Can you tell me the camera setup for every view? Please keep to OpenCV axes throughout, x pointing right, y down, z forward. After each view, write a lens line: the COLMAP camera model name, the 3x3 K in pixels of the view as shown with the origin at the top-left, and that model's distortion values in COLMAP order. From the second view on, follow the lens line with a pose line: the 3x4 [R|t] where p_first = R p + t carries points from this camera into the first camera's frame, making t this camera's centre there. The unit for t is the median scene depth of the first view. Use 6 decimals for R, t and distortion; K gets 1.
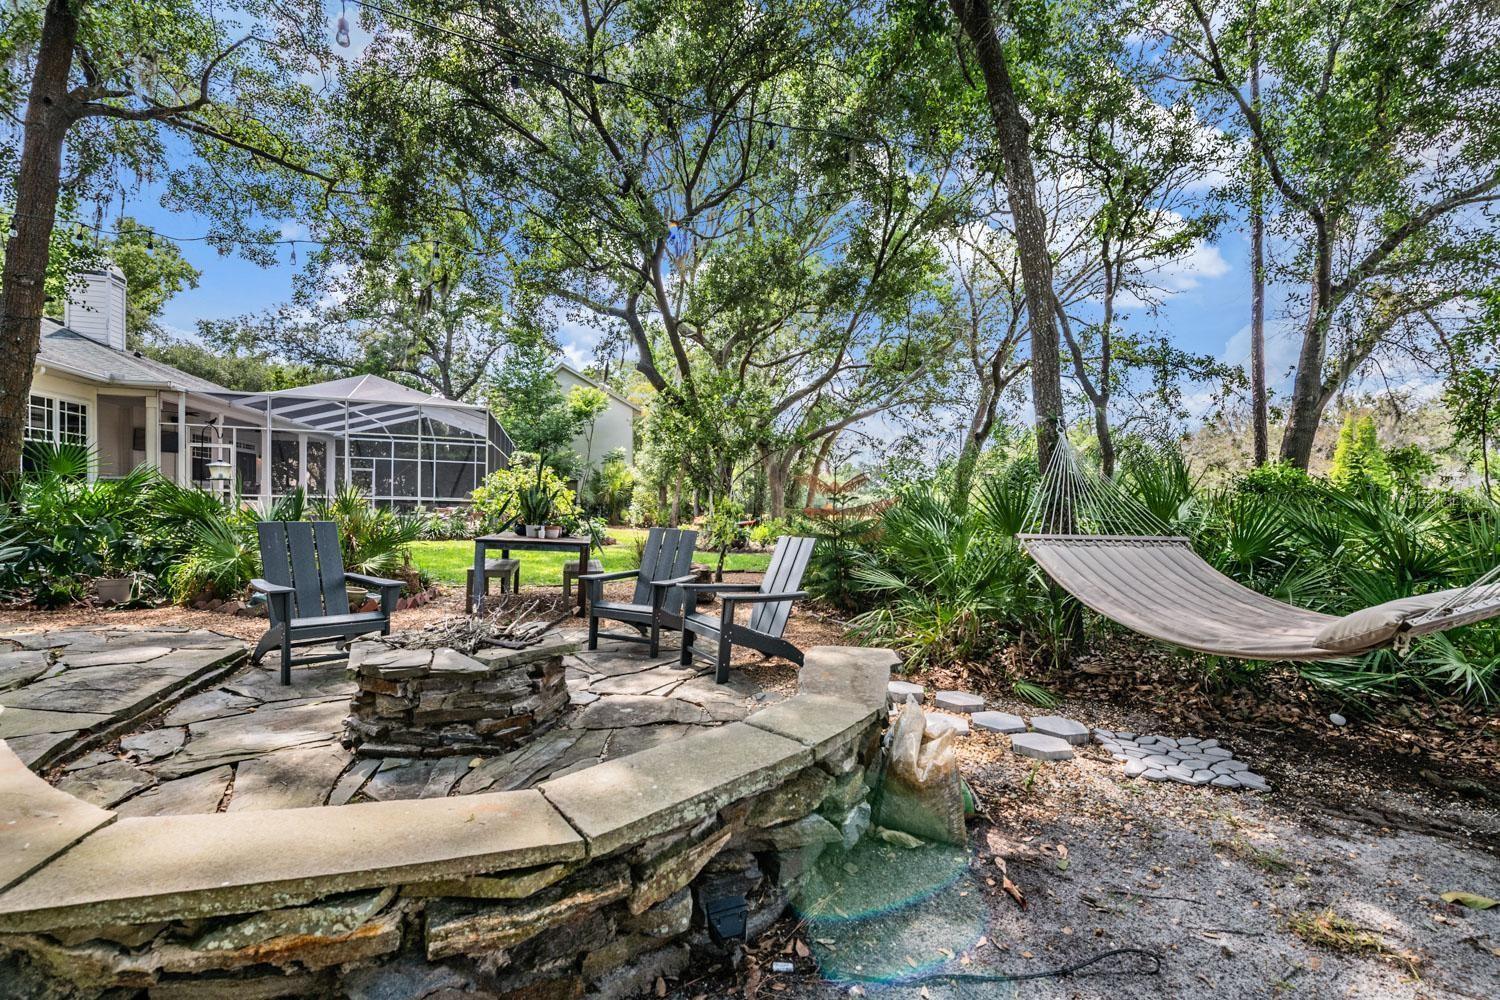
lens RADIAL K [[607.4, 0, 747.3], [0, 607.4, 483.3], [0, 0, 1]] dist [-0.016410, -0.000083]
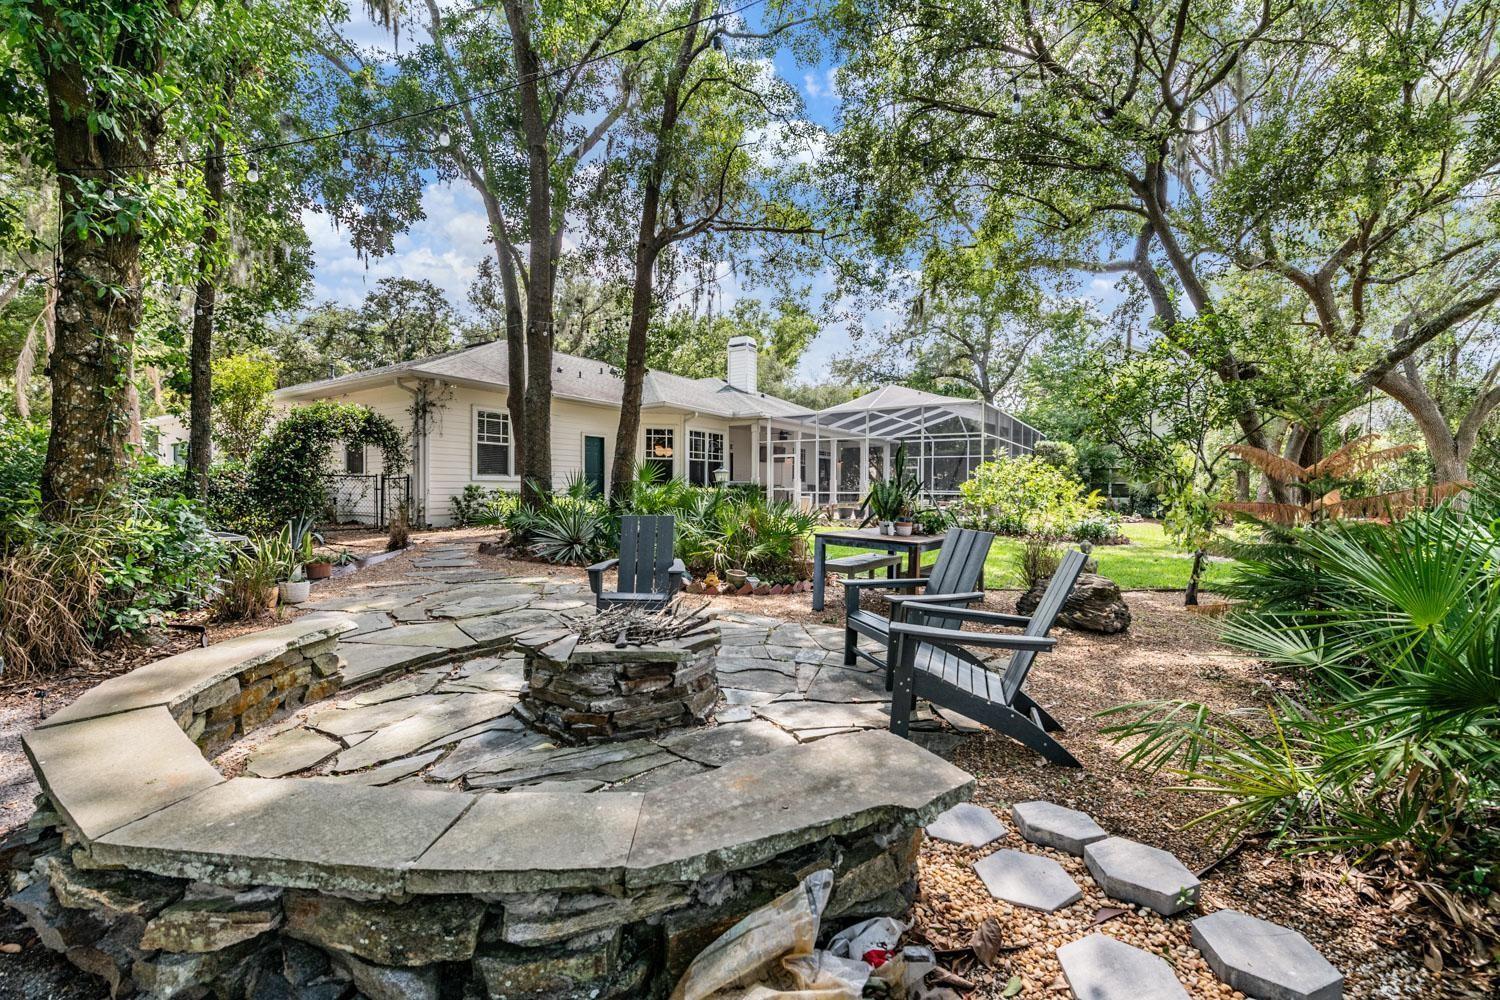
lens RADIAL K [[599.2, 0, 750.7], [0, 599.2, 467.6], [0, 0, 1]] dist [-0.015461, -0.000030]
pose [[0.636199, -0.048788, -0.769981, 0.390733], [0.037931, 0.998770, -0.031944, 0.013069], [0.770592, -0.008883, 0.637267, 0.395940]]
